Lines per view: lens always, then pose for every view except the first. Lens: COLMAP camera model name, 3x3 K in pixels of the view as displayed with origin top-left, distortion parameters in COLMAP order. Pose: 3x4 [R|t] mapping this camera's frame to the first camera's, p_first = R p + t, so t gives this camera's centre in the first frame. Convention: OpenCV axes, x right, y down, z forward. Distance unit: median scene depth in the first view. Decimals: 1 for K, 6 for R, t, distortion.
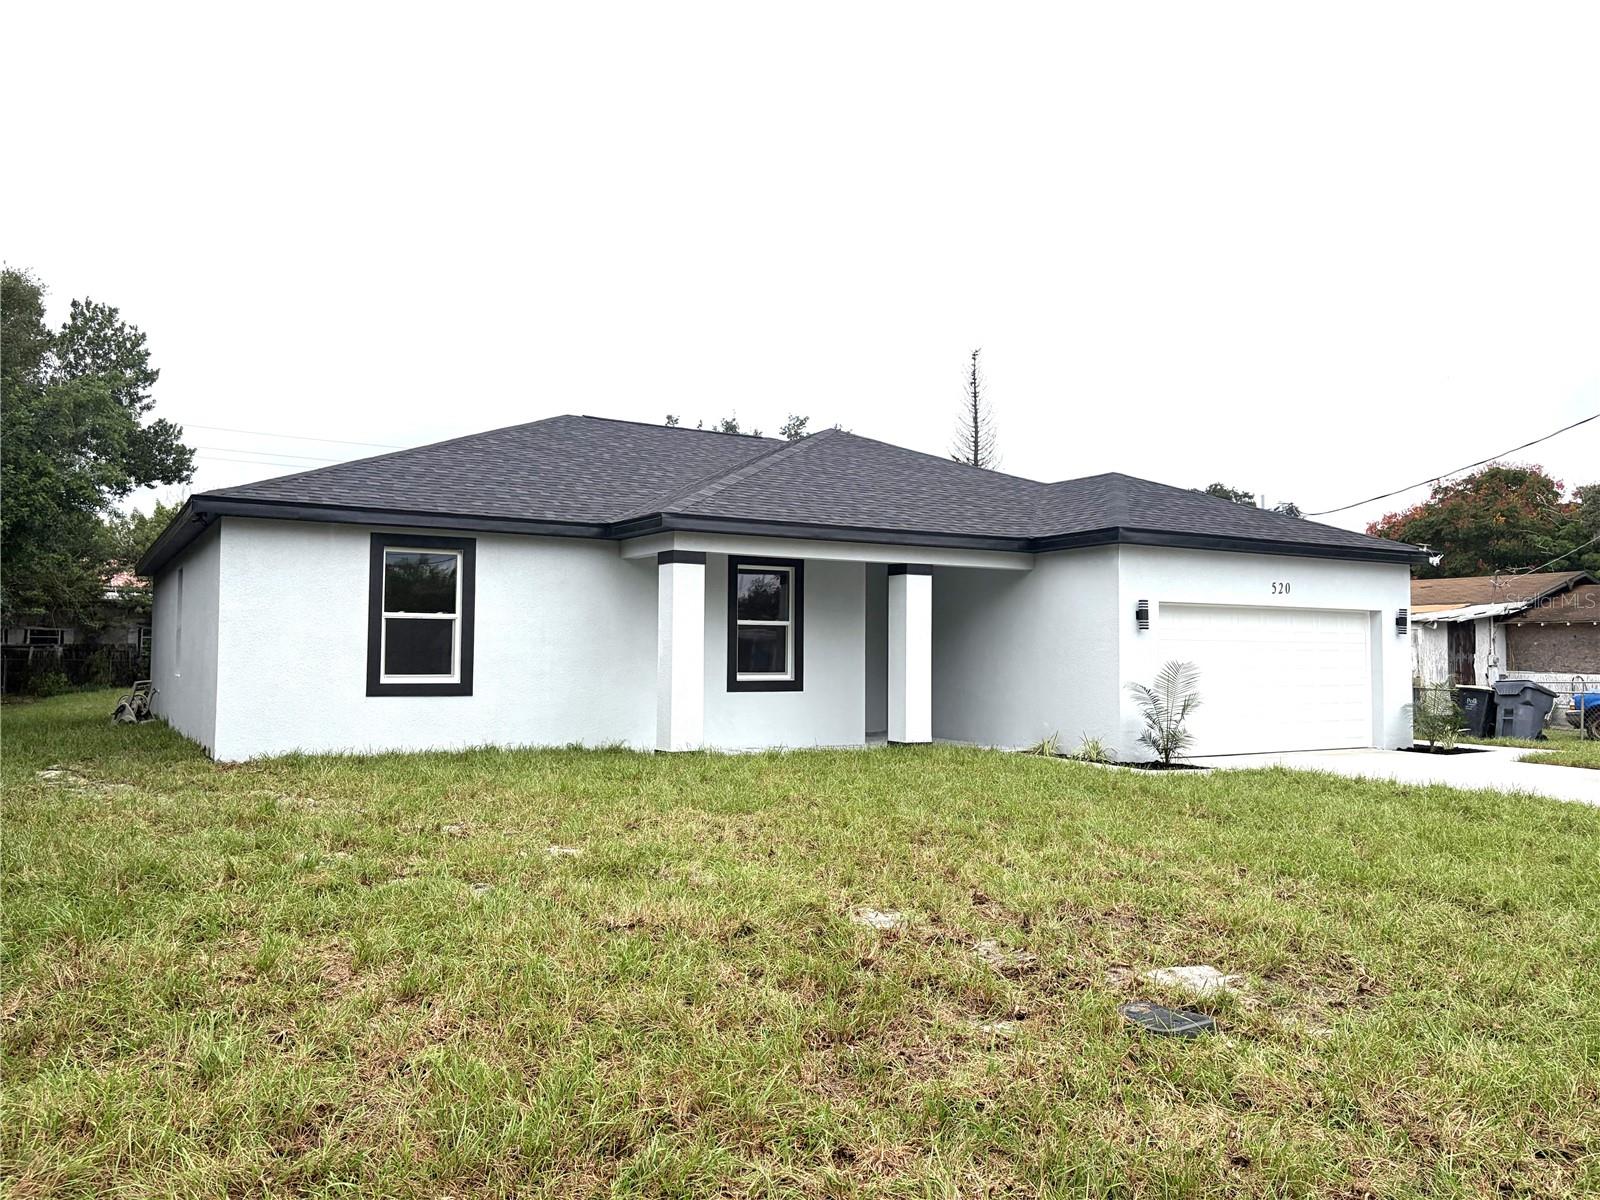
lens RADIAL K [[1211.2, 0, 802.0], [0, 1211.2, 610.9], [0, 0, 1]] dist [0.040752, -0.037510]
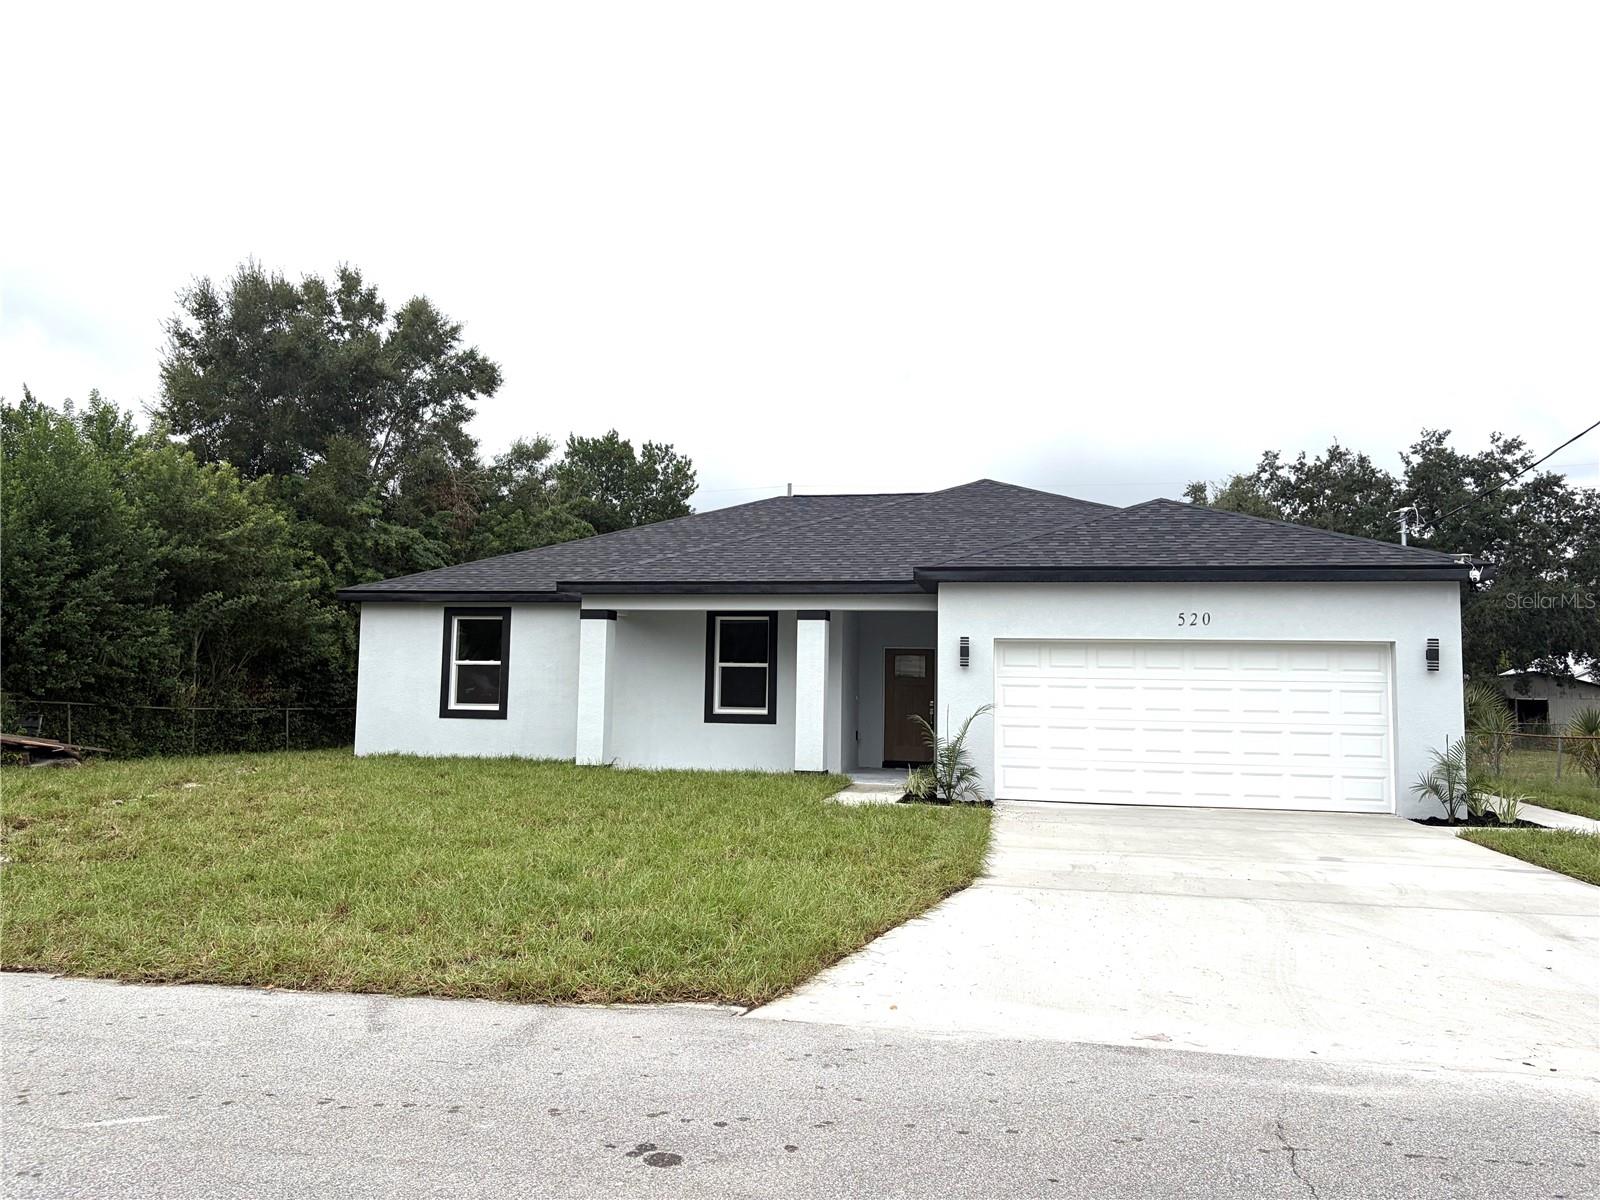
lens RADIAL K [[1211.2, 0, 773.6], [0, 1211.2, 585.4], [0, 0, 1]] dist [0.040752, -0.037510]
pose [[0.731728, -0.057157, -0.679196, 0.834999], [0.011956, 0.997401, -0.071053, 0.017236], [0.681492, 0.043871, 0.730510, 0.162687]]
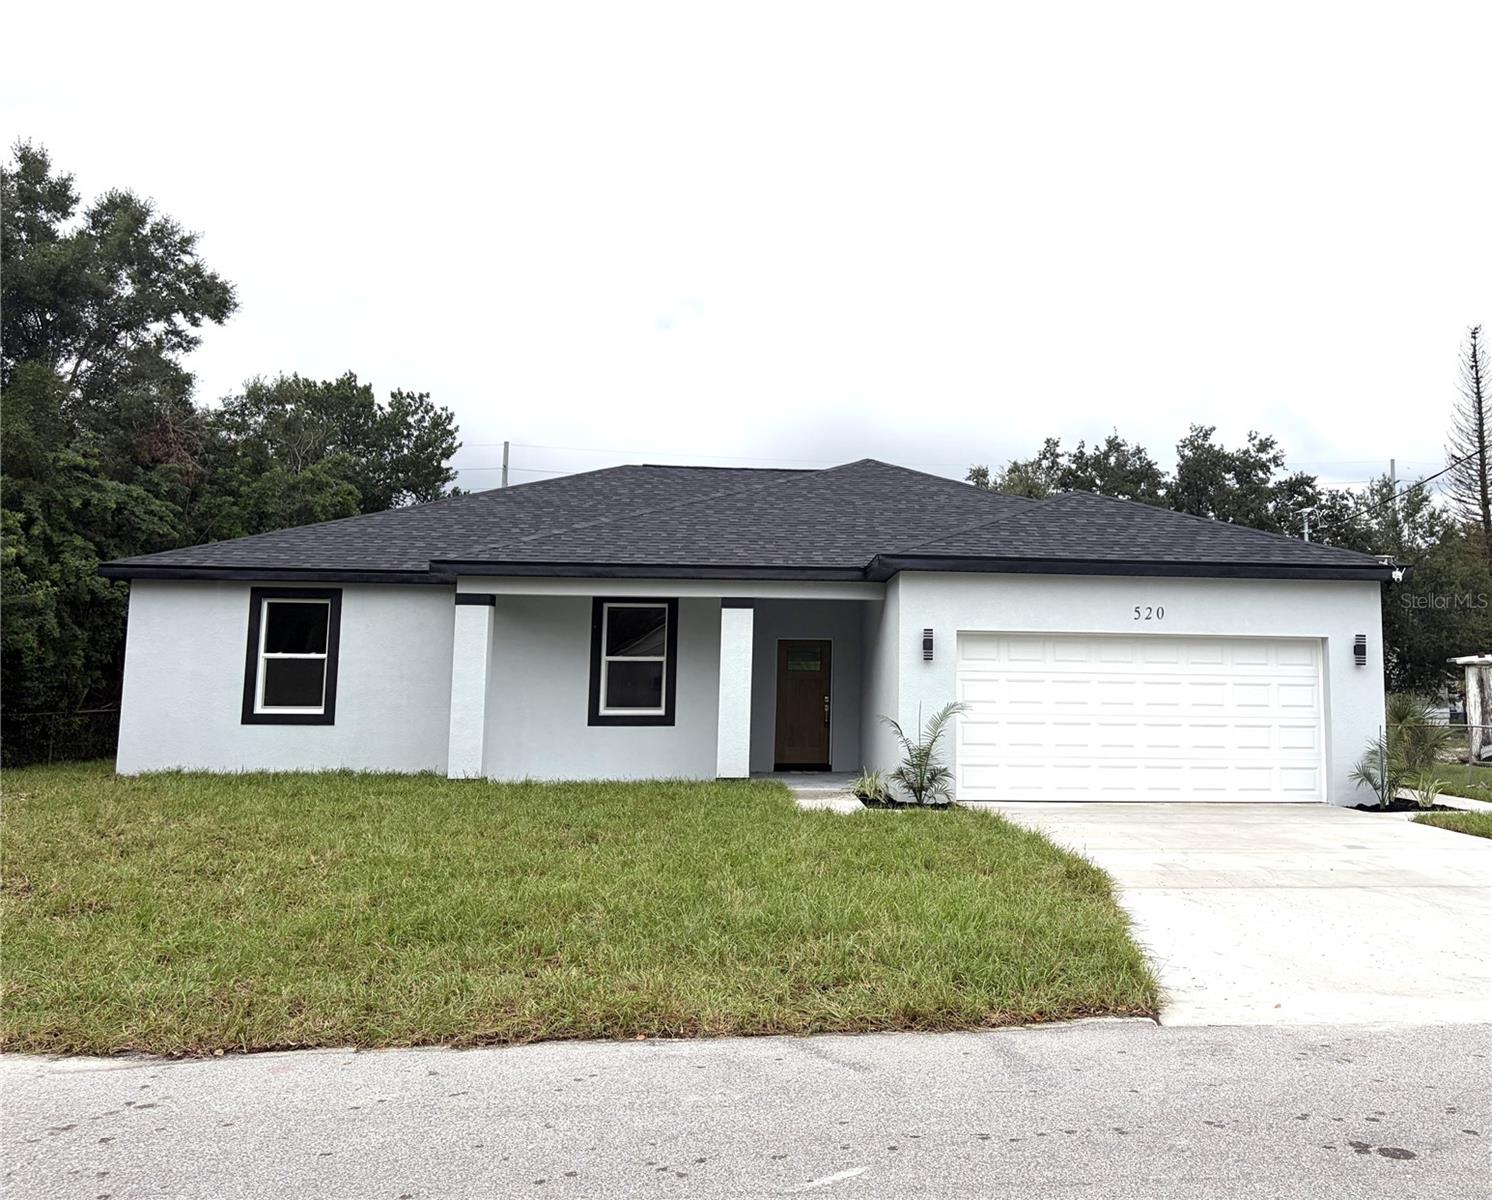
lens RADIAL K [[1357.6, 0, 878.0], [0, 1357.6, 536.7], [0, 0, 1]] dist [0.048892, -0.079540]
pose [[0.909926, -0.047506, -0.412040, 0.674106], [0.012507, 0.996110, -0.087227, 0.010132], [0.414581, 0.074217, 0.906981, 0.023670]]
